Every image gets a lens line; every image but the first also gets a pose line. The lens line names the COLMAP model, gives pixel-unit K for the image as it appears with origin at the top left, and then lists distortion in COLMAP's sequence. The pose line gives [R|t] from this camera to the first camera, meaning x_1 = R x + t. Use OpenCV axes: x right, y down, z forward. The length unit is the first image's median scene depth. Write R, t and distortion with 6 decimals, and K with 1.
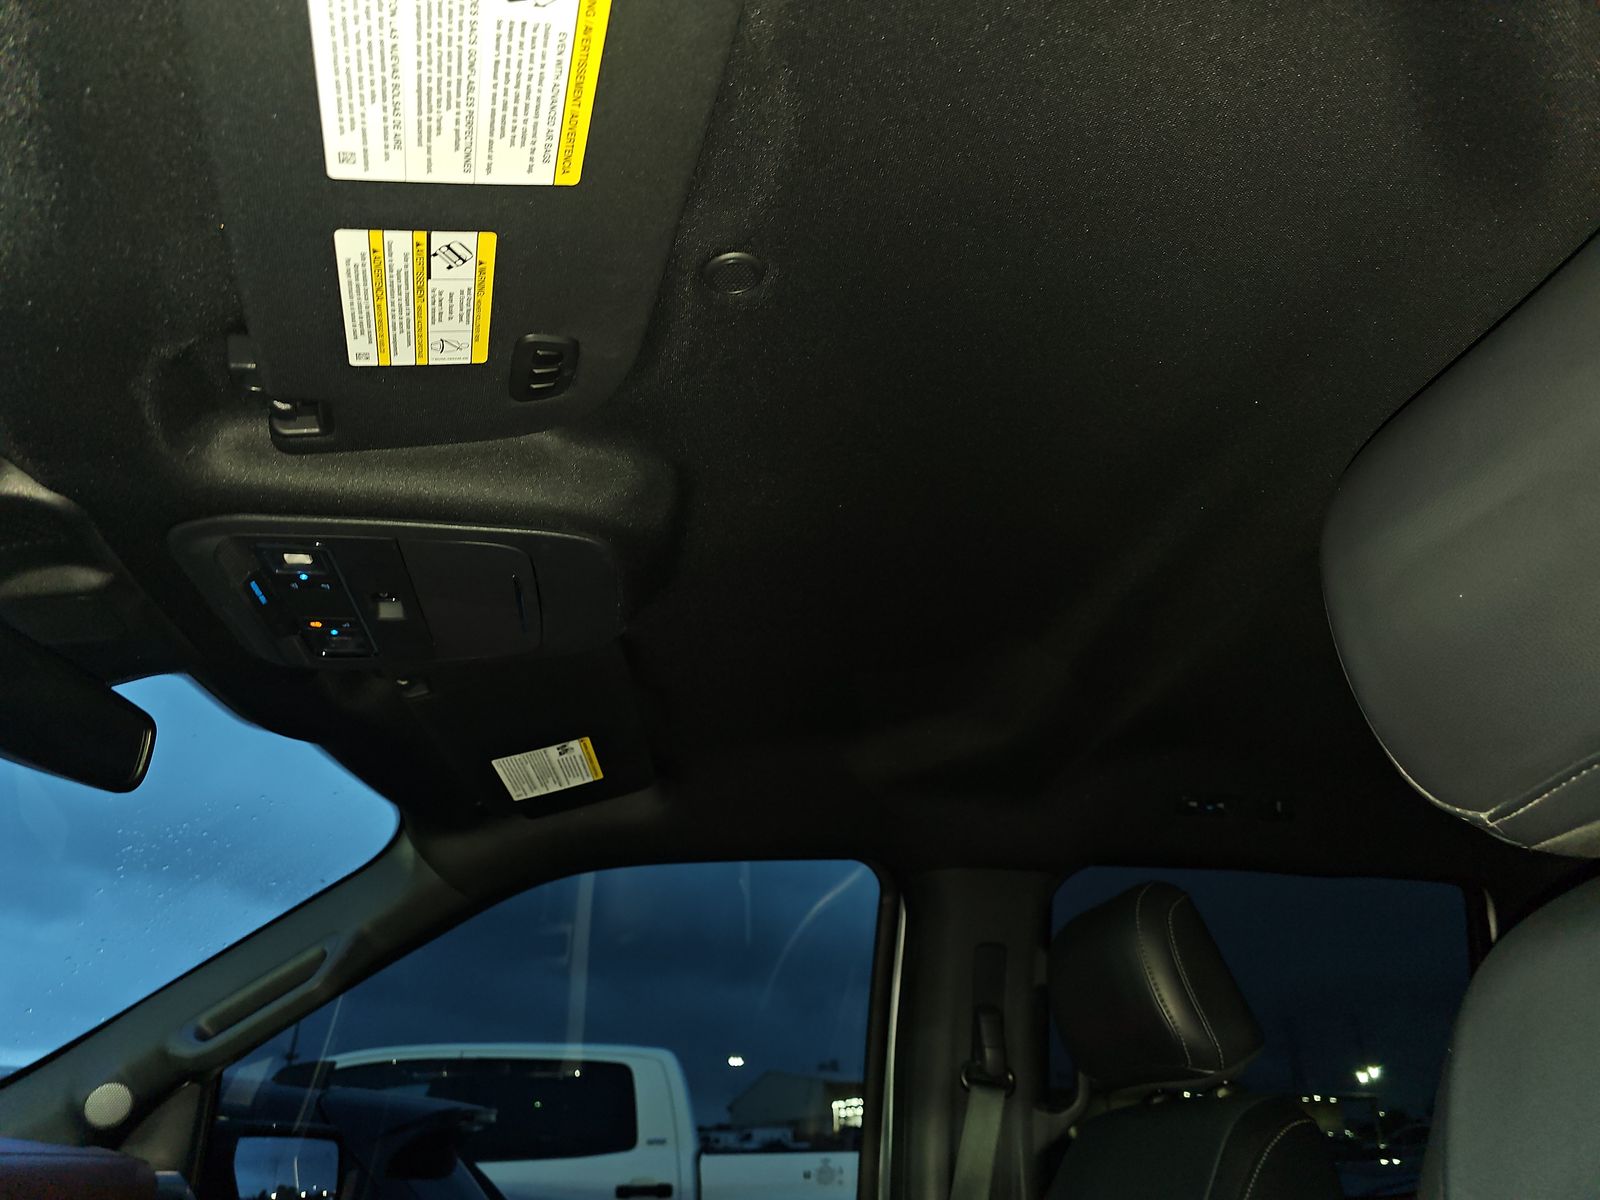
lens RADIAL K [[1047.0, 0, 775.1], [0, 1047.0, 610.8], [0, 0, 1]] dist [0.003481, -0.000626]
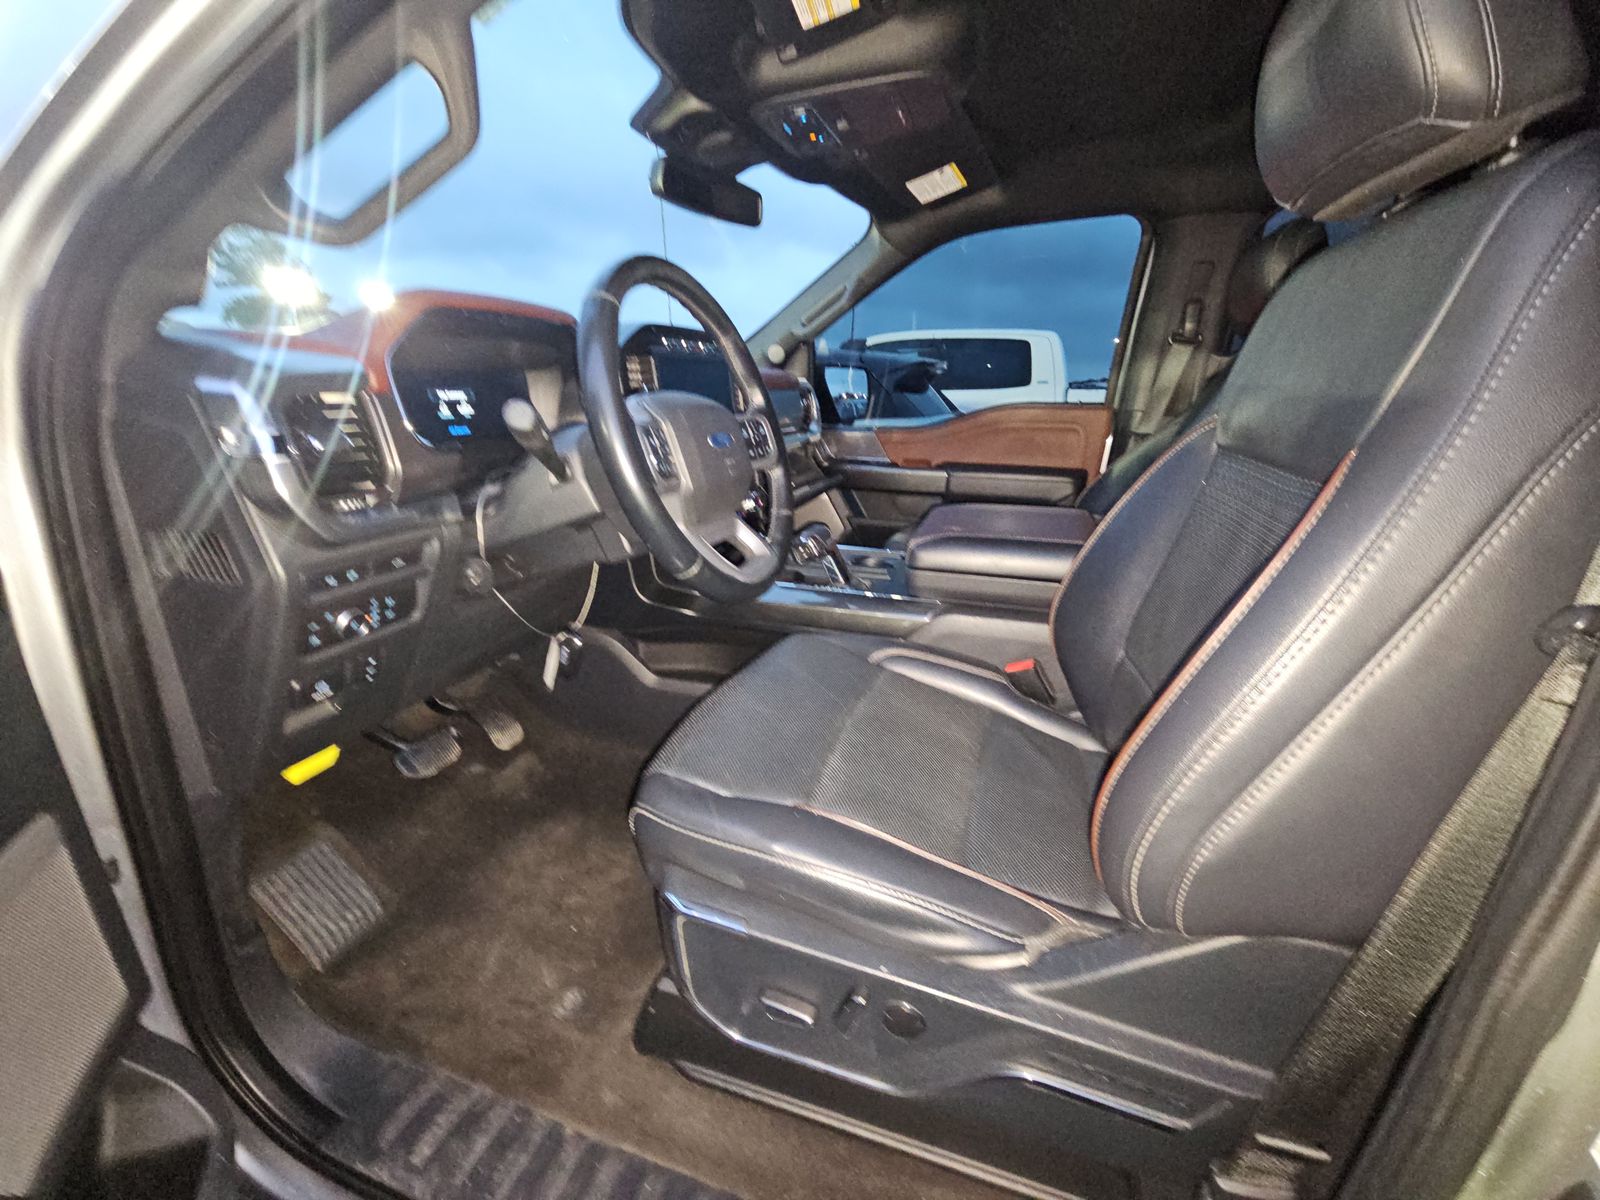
lens RADIAL K [[634.5, 0, 800.5], [0, 634.5, 579.8], [0, 0, 1]] dist [-0.000388, 0.000001]
pose [[0.887123, 0.151133, -0.436088, 0.158782], [0.192783, 0.737151, 0.647644, -0.101833], [0.419343, -0.658610, 0.624808, -0.279366]]
